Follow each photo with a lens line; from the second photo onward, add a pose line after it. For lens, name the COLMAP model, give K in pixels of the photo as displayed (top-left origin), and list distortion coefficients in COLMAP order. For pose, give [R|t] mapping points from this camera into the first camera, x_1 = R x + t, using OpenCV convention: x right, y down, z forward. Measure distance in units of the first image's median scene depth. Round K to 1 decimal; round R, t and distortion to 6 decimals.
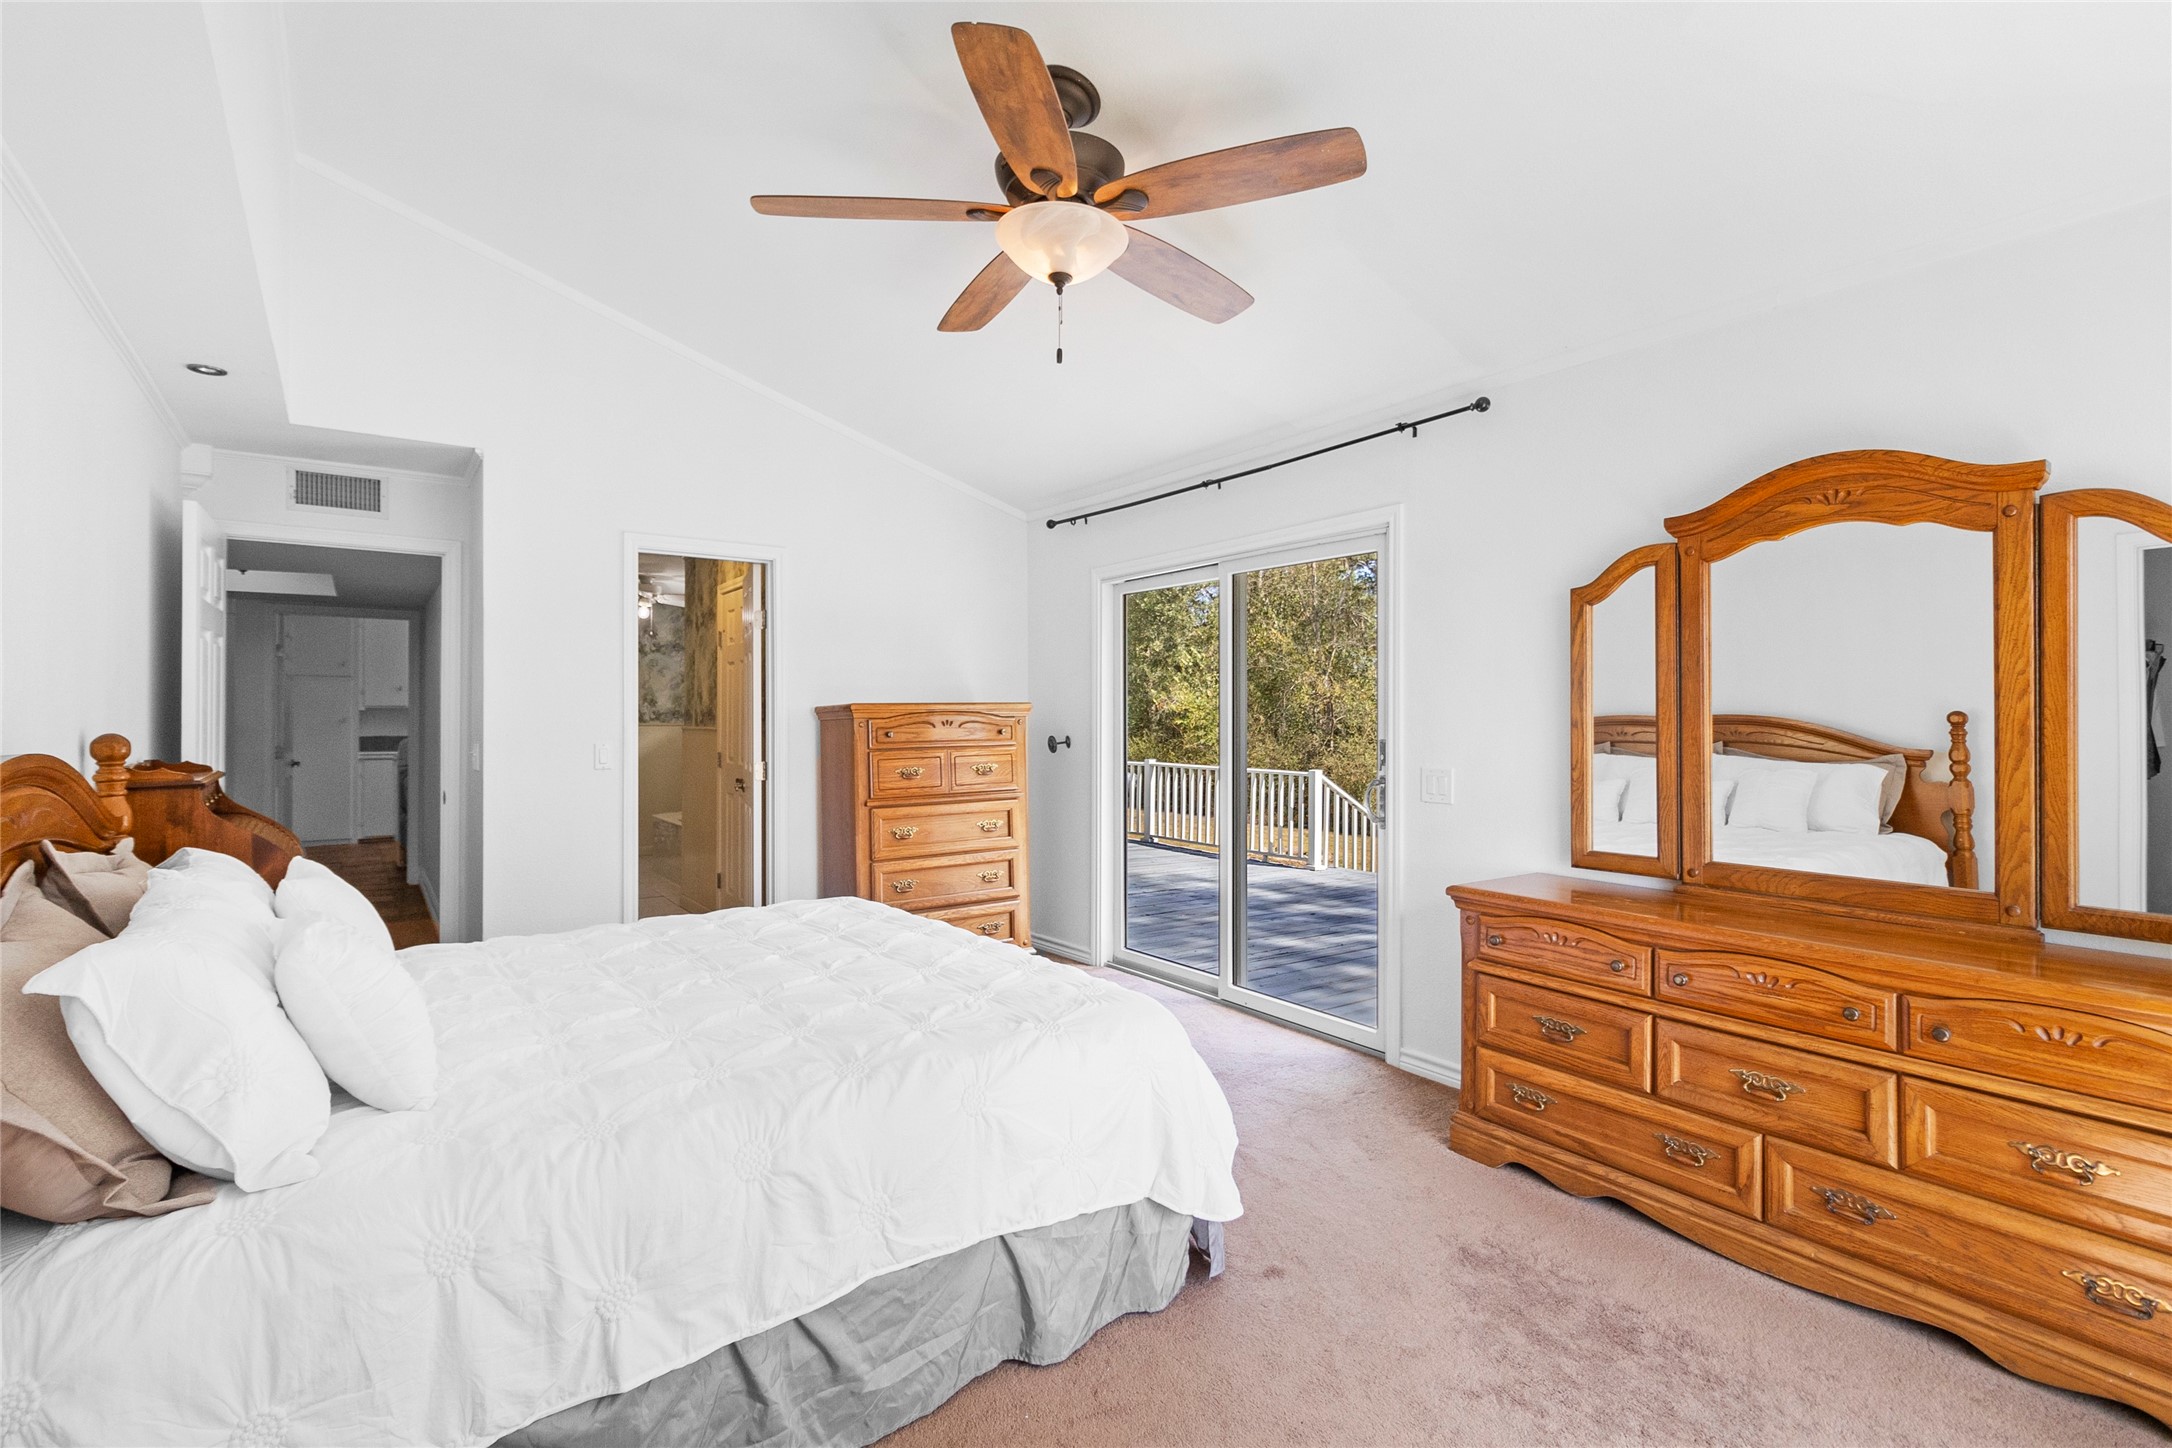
lens RADIAL K [[996.4, 0, 1092.6], [0, 996.4, 706.0], [0, 0, 1]] dist [-0.000041, 0.000554]
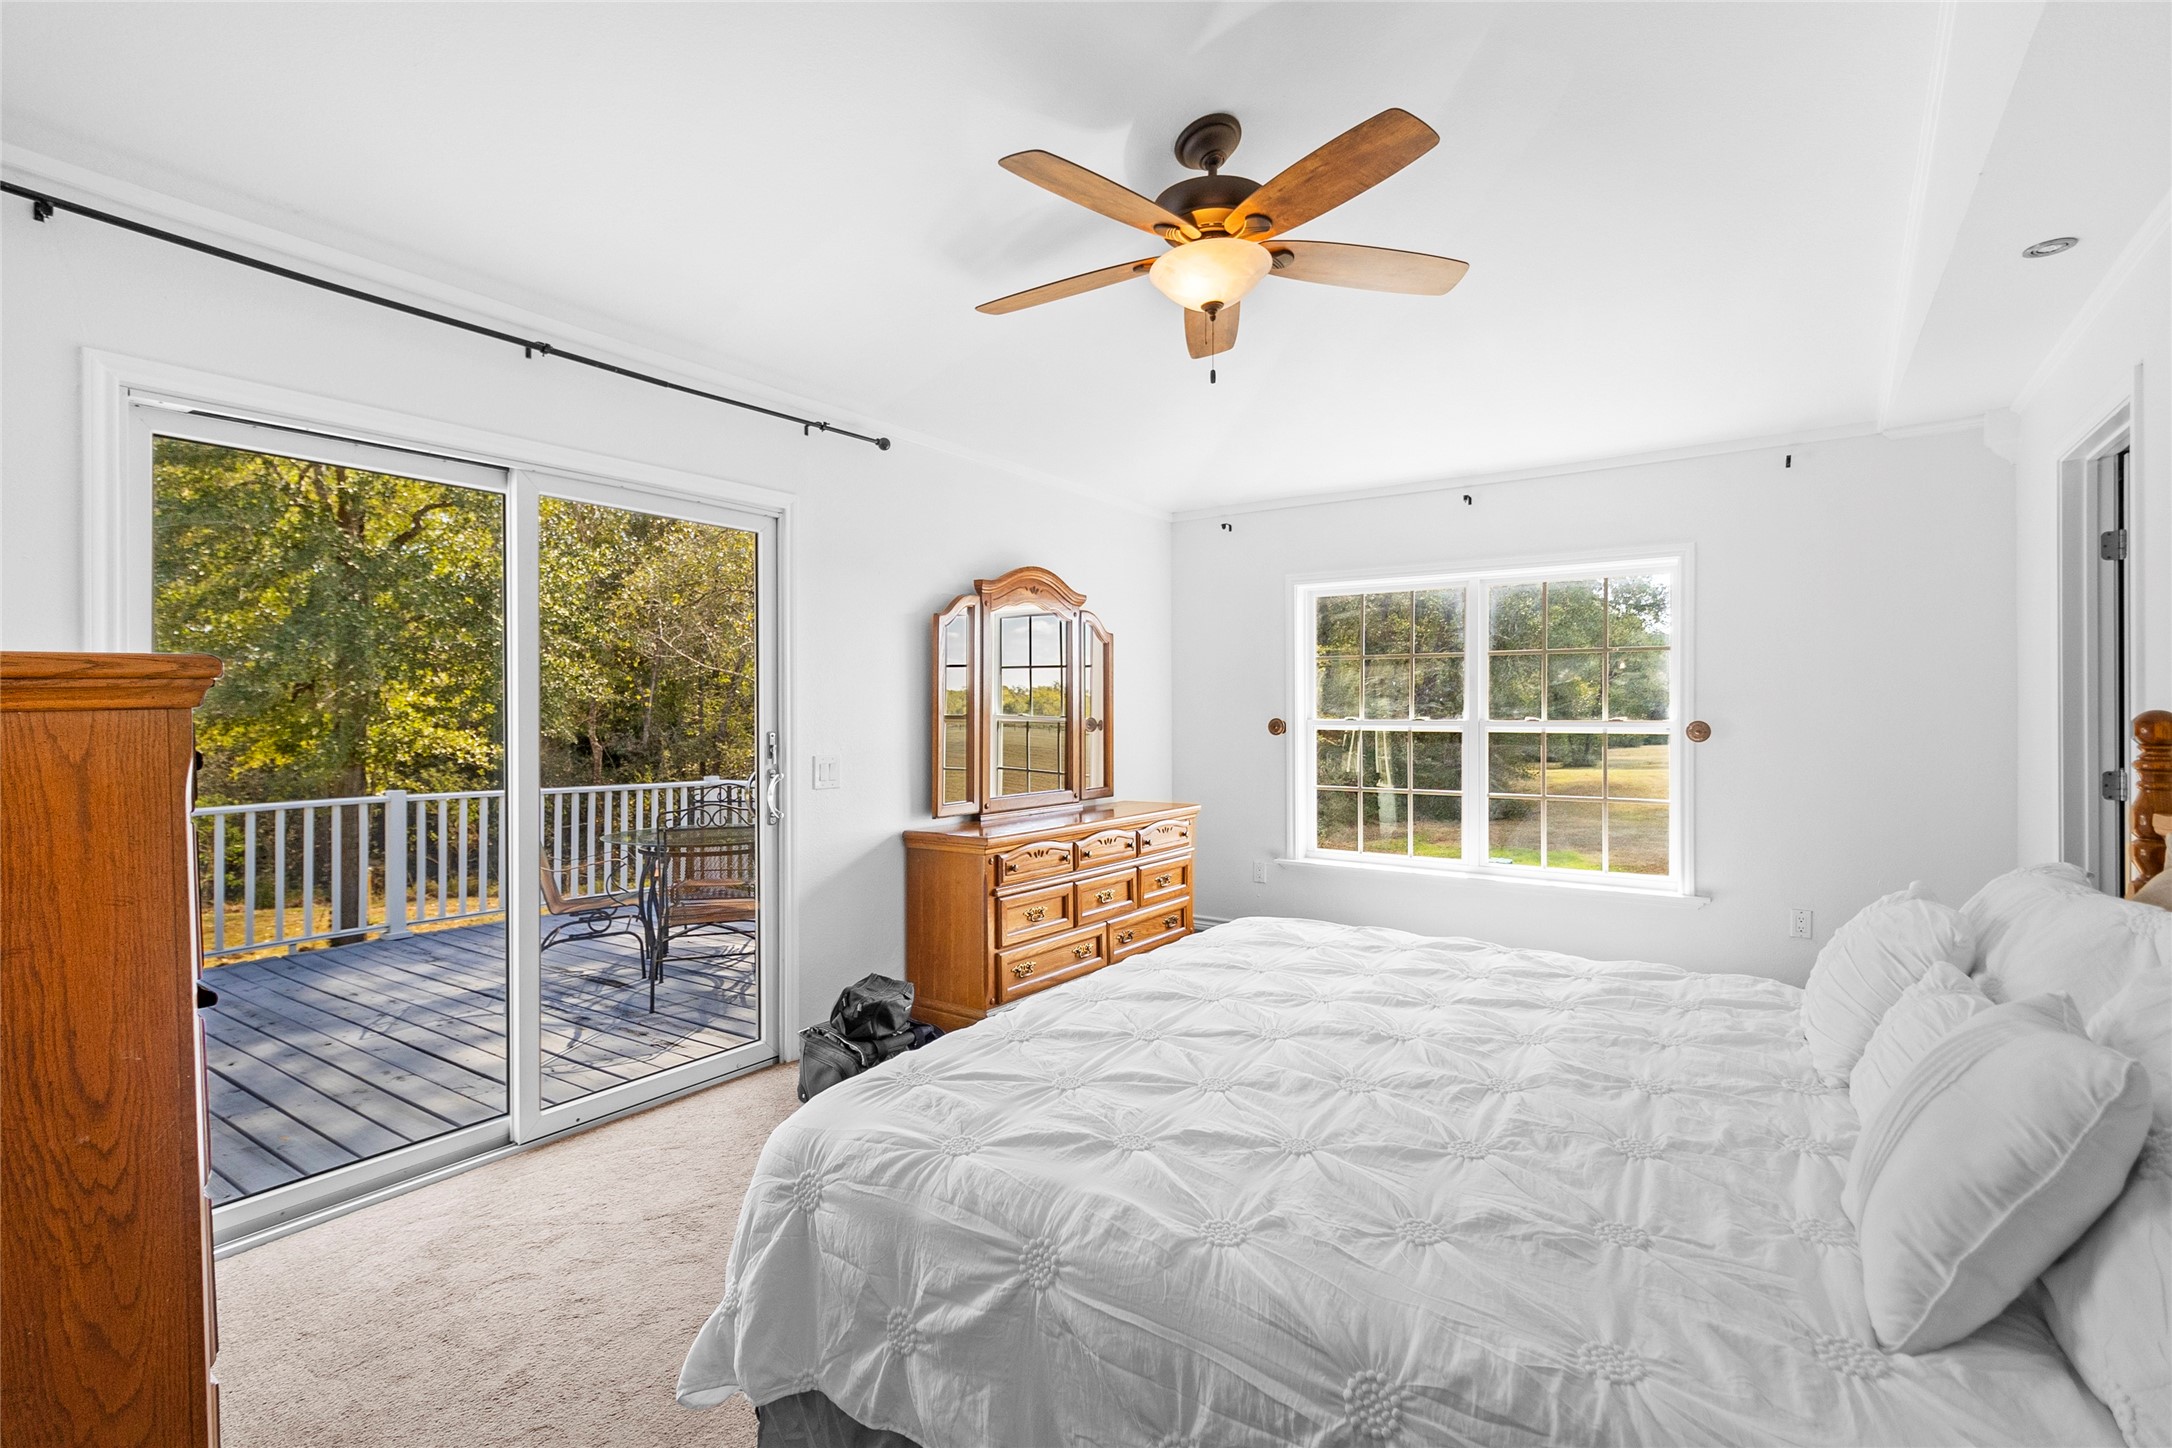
lens RADIAL K [[996.4, 0, 1092.6], [0, 996.4, 706.0], [0, 0, 1]] dist [-0.000041, 0.000554]
pose [[-0.333798, -0.007515, 0.942614, -0.699824], [-0.014591, 0.999890, 0.002805, 0.000955], [-0.942532, -0.012818, -0.333871, 1.002389]]
